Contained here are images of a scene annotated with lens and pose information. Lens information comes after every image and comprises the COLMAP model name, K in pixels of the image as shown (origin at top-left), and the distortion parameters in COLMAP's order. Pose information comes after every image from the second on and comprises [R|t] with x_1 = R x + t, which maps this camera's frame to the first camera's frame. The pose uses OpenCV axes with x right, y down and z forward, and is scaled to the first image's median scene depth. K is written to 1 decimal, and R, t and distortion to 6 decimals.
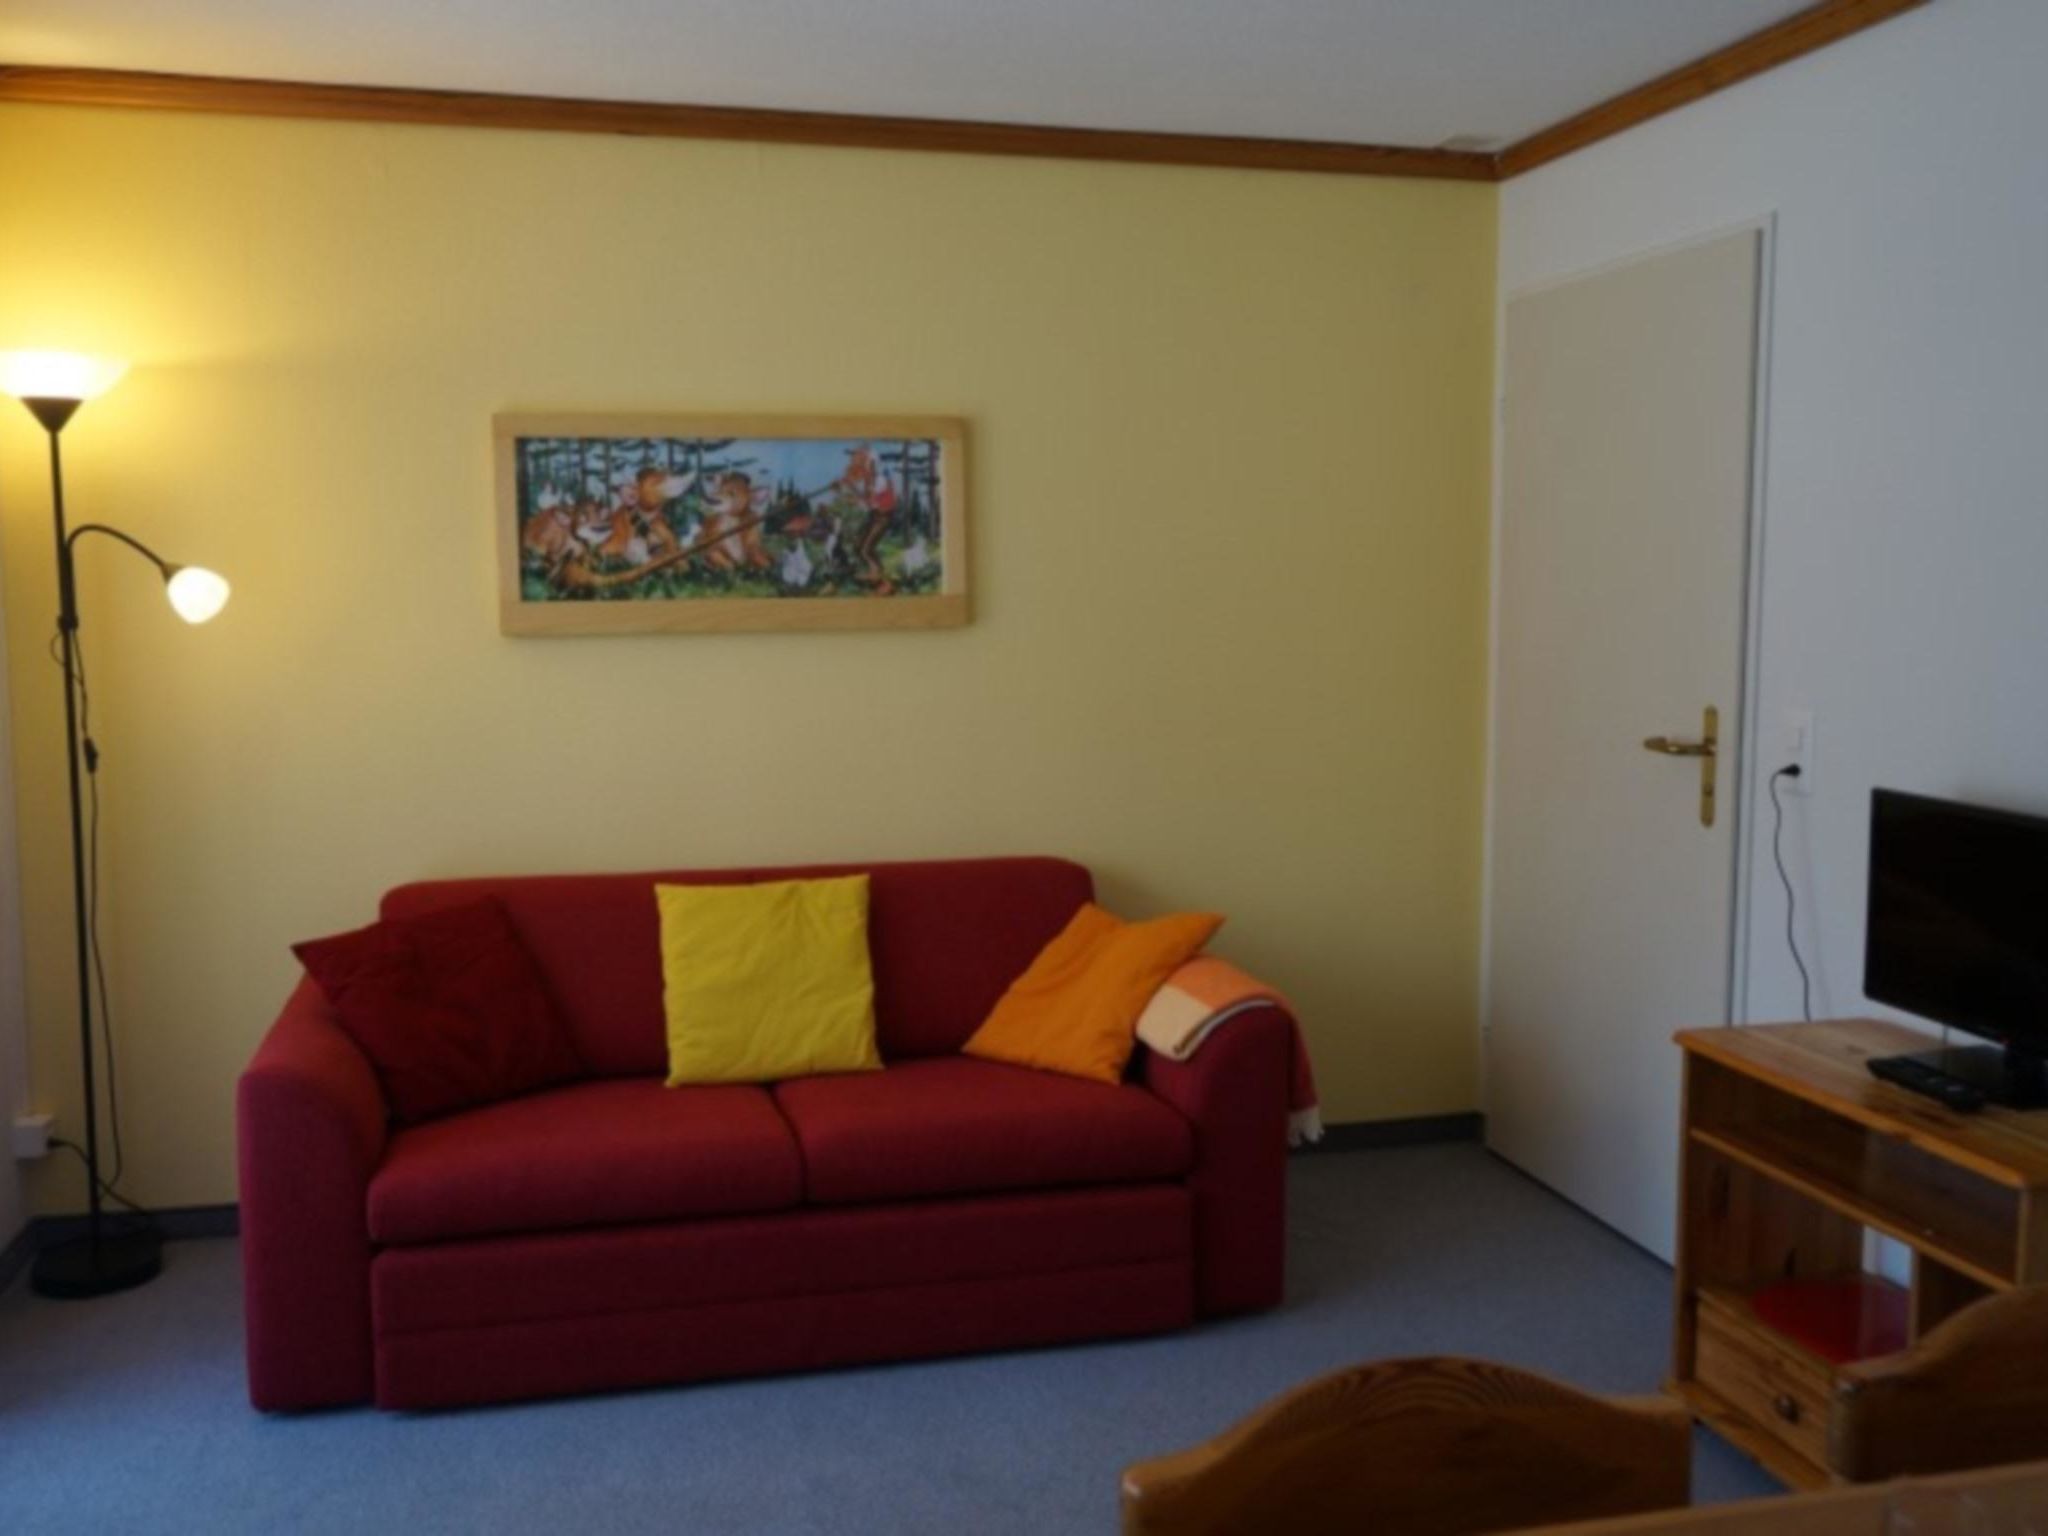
lens RADIAL K [[1855.2, 0, 1024.0], [0, 1855.2, 768.0], [0, 0, 1]] dist [-0.050538, 0.109038]
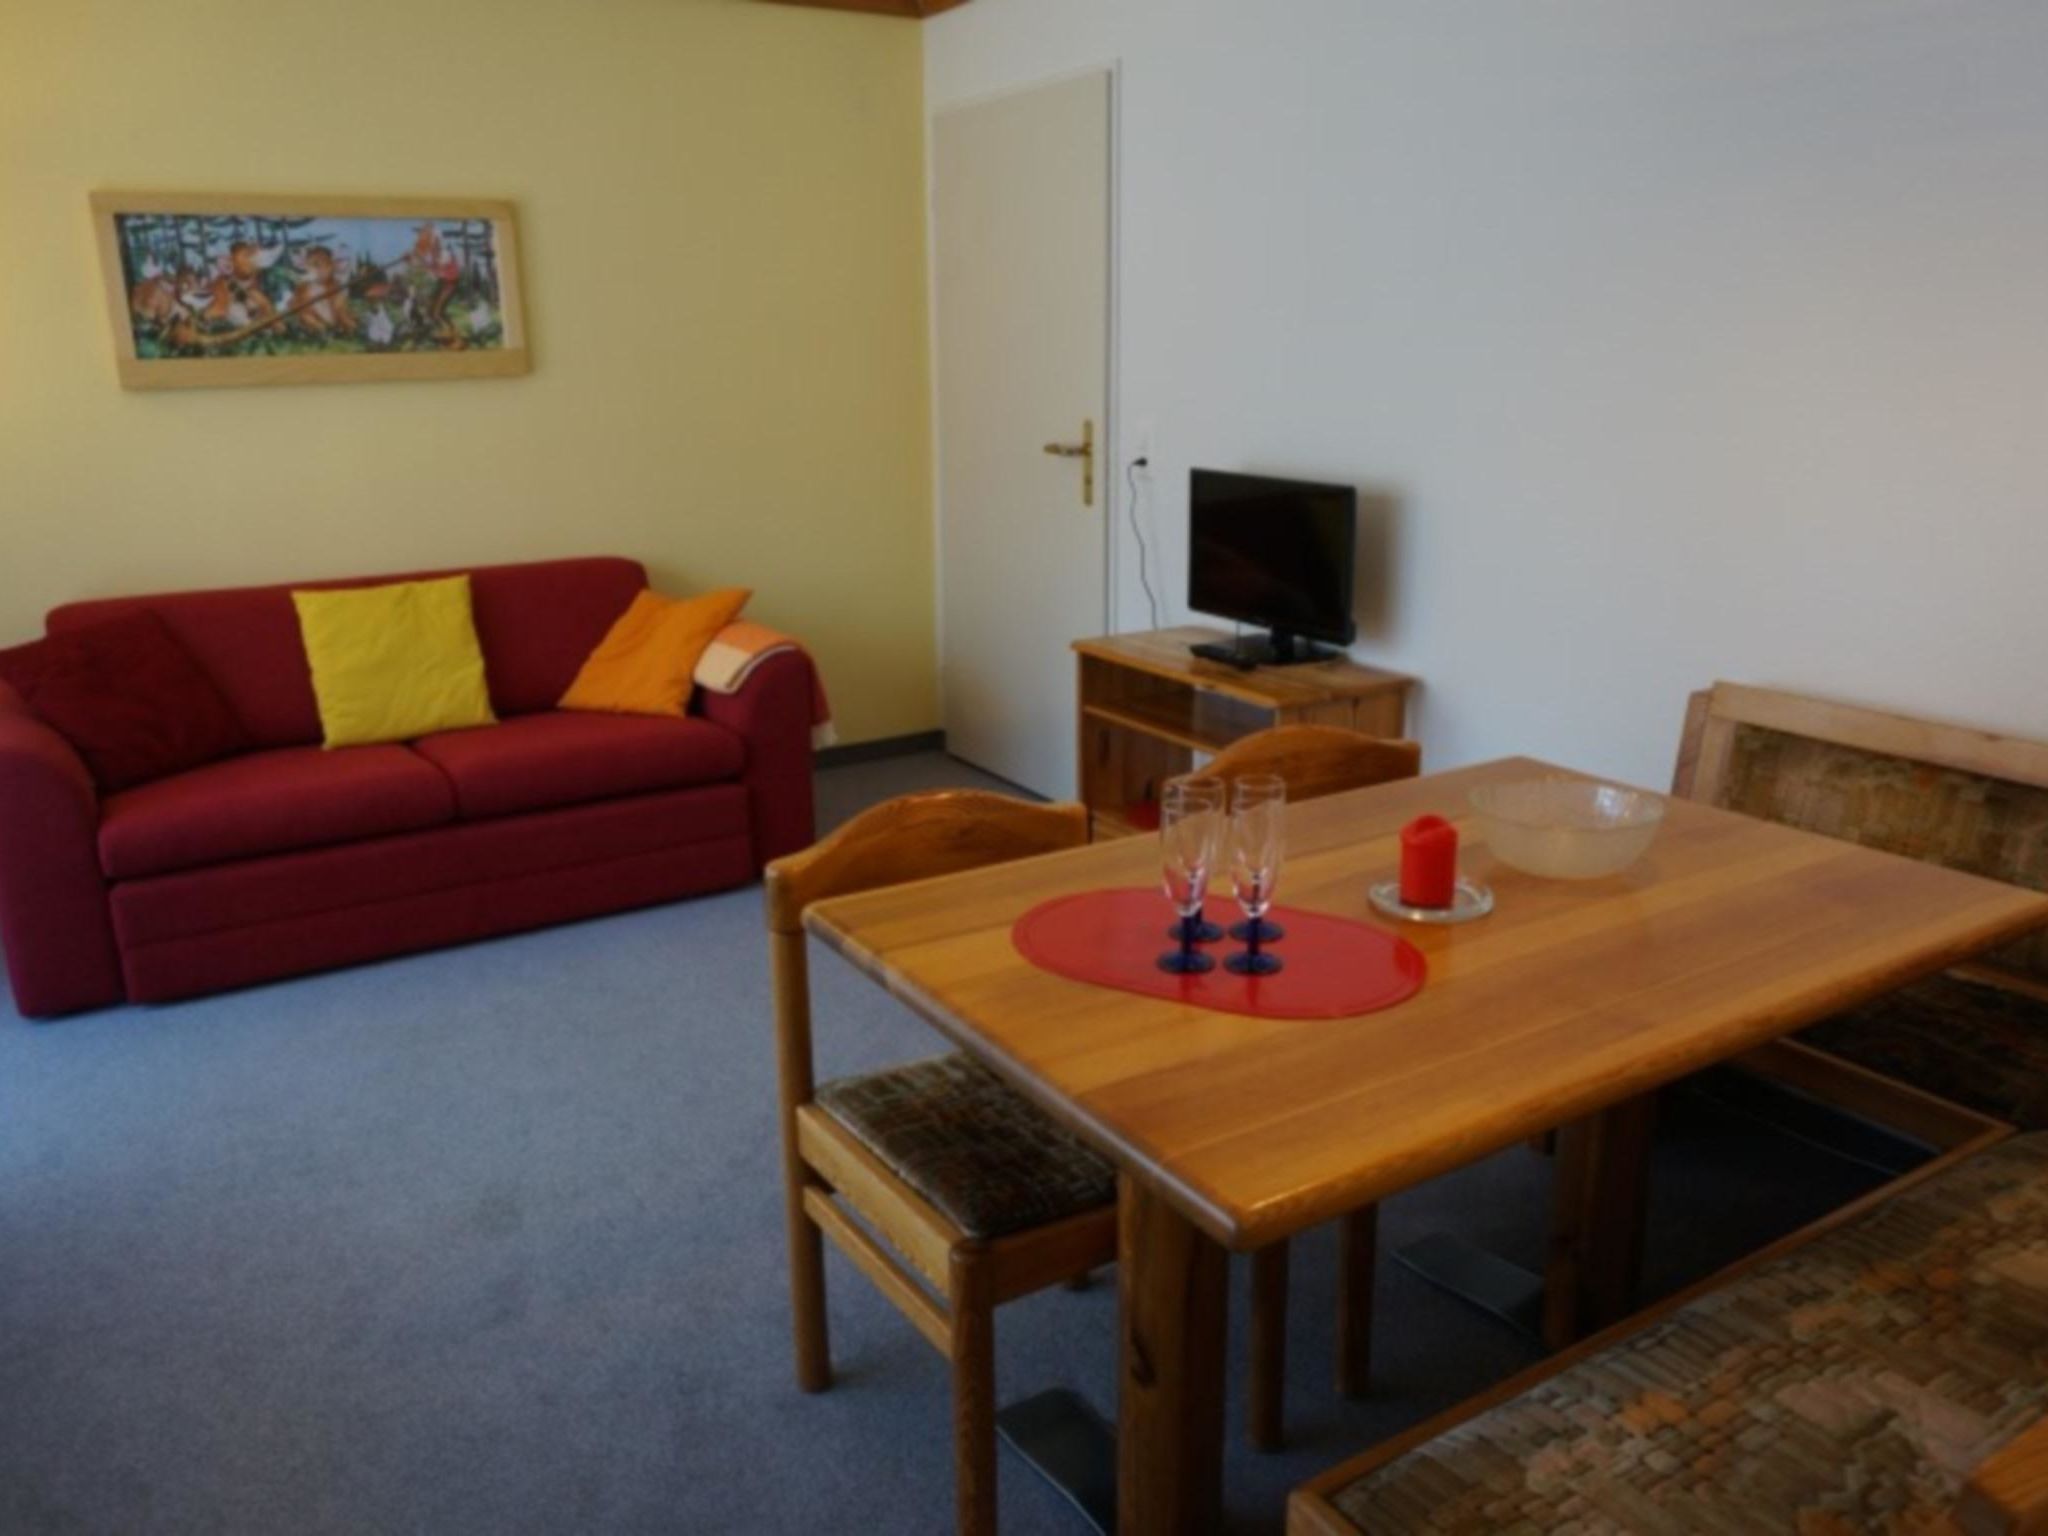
lens RADIAL K [[1535.3, 0, 1017.1], [0, 1535.3, 790.3], [0, 0, 1]] dist [-0.047812, 0.029410]
pose [[0.951265, -0.093074, 0.293994, -0.047308], [0.039695, 0.982391, 0.182572, 0.026225], [-0.305809, -0.162004, 0.938209, -0.121964]]
